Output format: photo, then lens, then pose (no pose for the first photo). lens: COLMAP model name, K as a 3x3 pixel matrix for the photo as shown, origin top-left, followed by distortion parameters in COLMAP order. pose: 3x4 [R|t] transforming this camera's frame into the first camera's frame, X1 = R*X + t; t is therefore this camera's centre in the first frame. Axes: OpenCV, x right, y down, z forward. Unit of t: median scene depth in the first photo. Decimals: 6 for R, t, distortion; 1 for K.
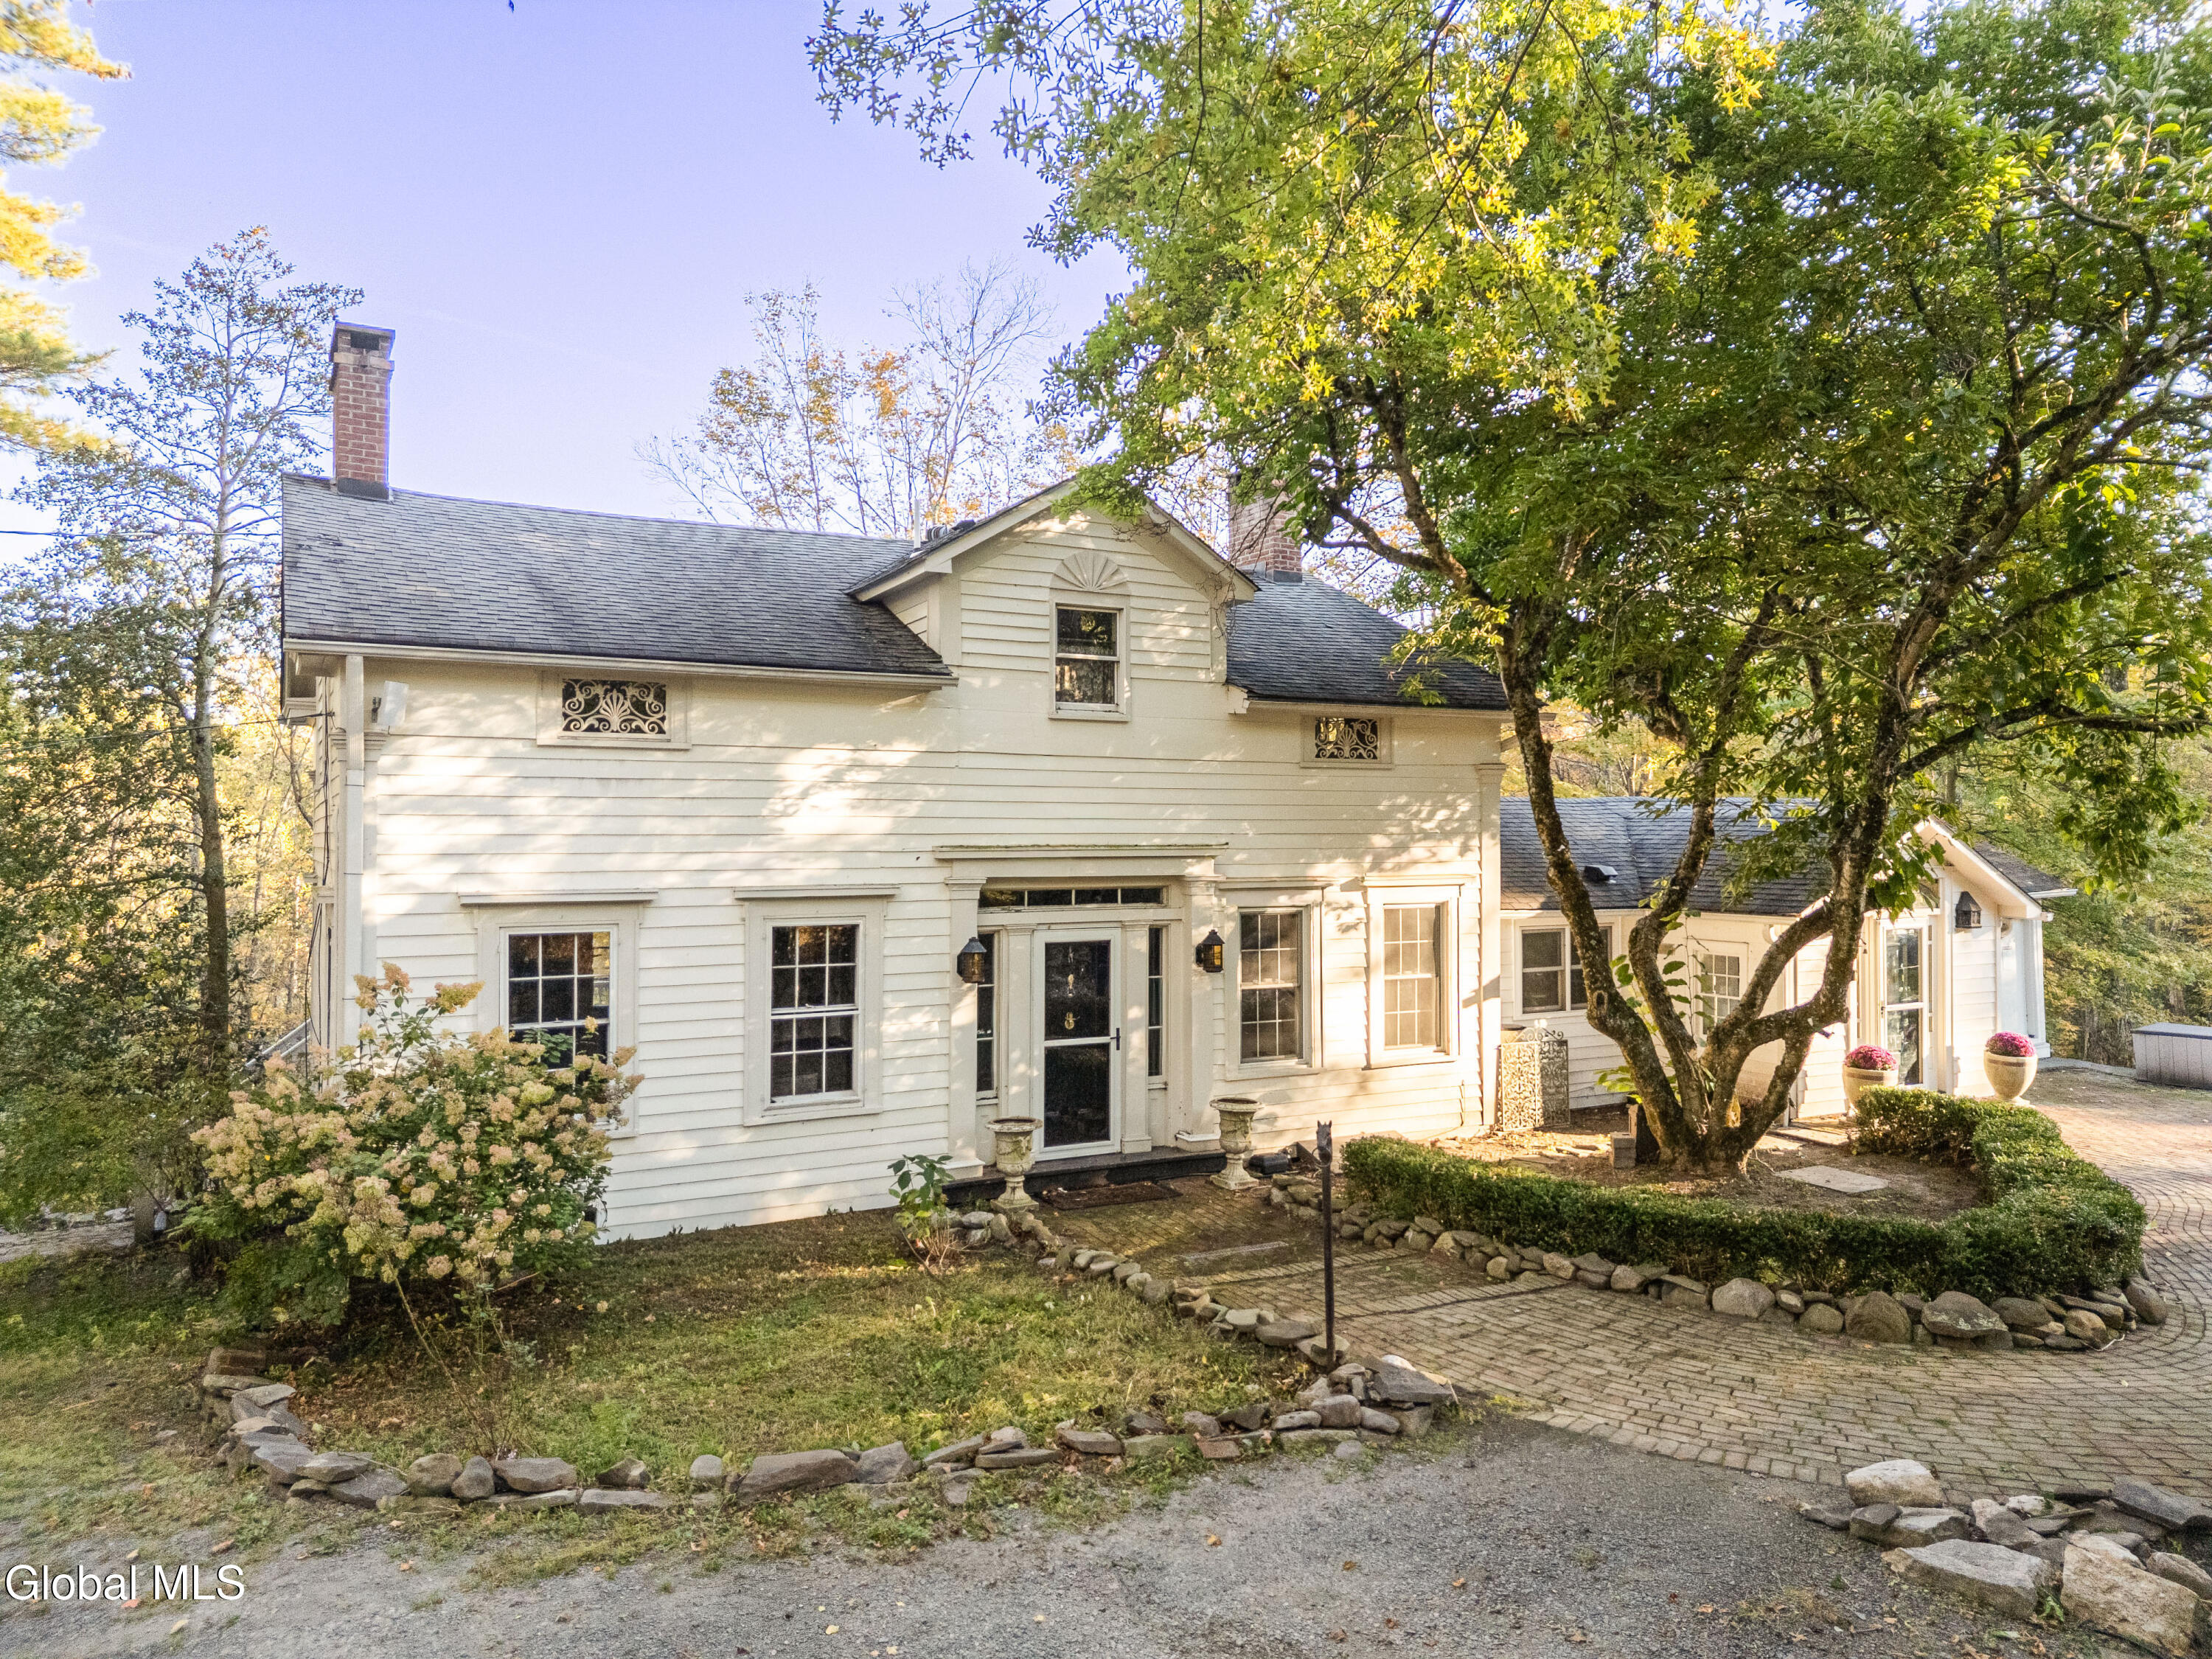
lens RADIAL K [[1574.9, 0, 1095.4], [0, 1574.9, 826.4], [0, 0, 1]] dist [0.034481, -0.013723]
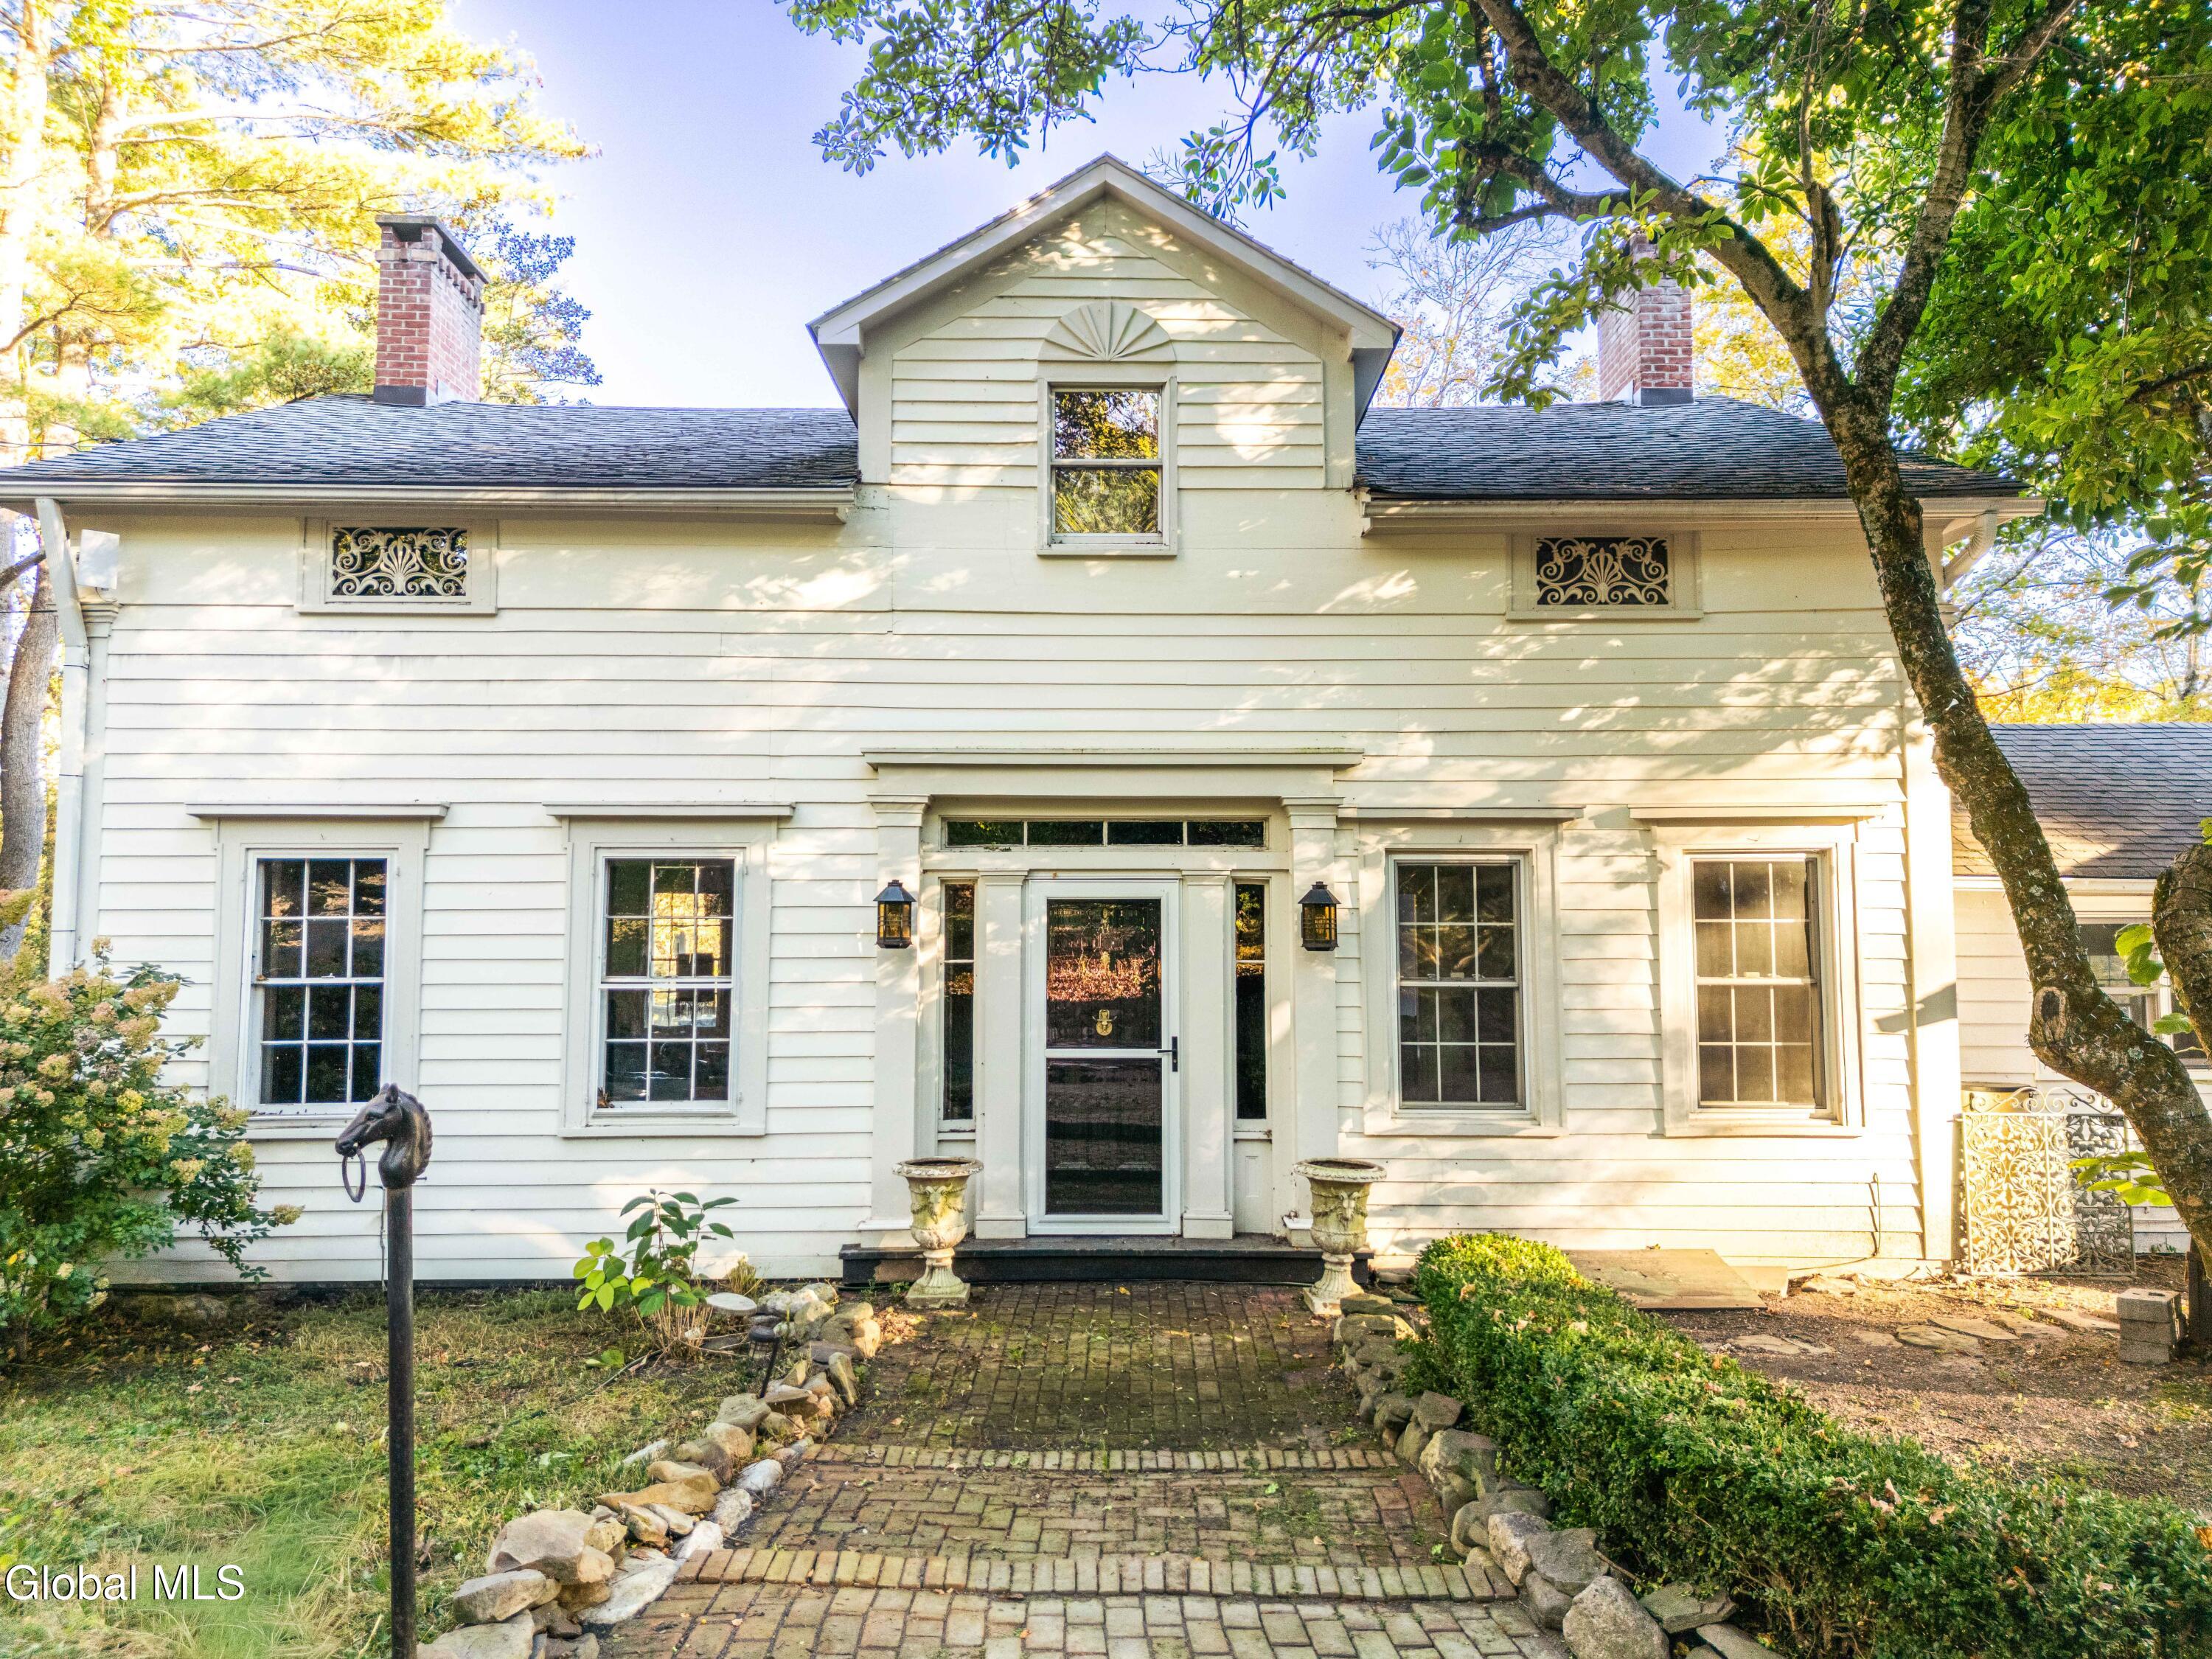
lens RADIAL K [[1574.9, 0, 1112.4], [0, 1574.9, 833.5], [0, 0, 1]] dist [0.034481, -0.013723]
pose [[0.884366, -0.031918, -0.465702, 0.293925], [0.001358, 0.997831, -0.065811, 0.088937], [0.466793, 0.057568, 0.882491, 0.427483]]
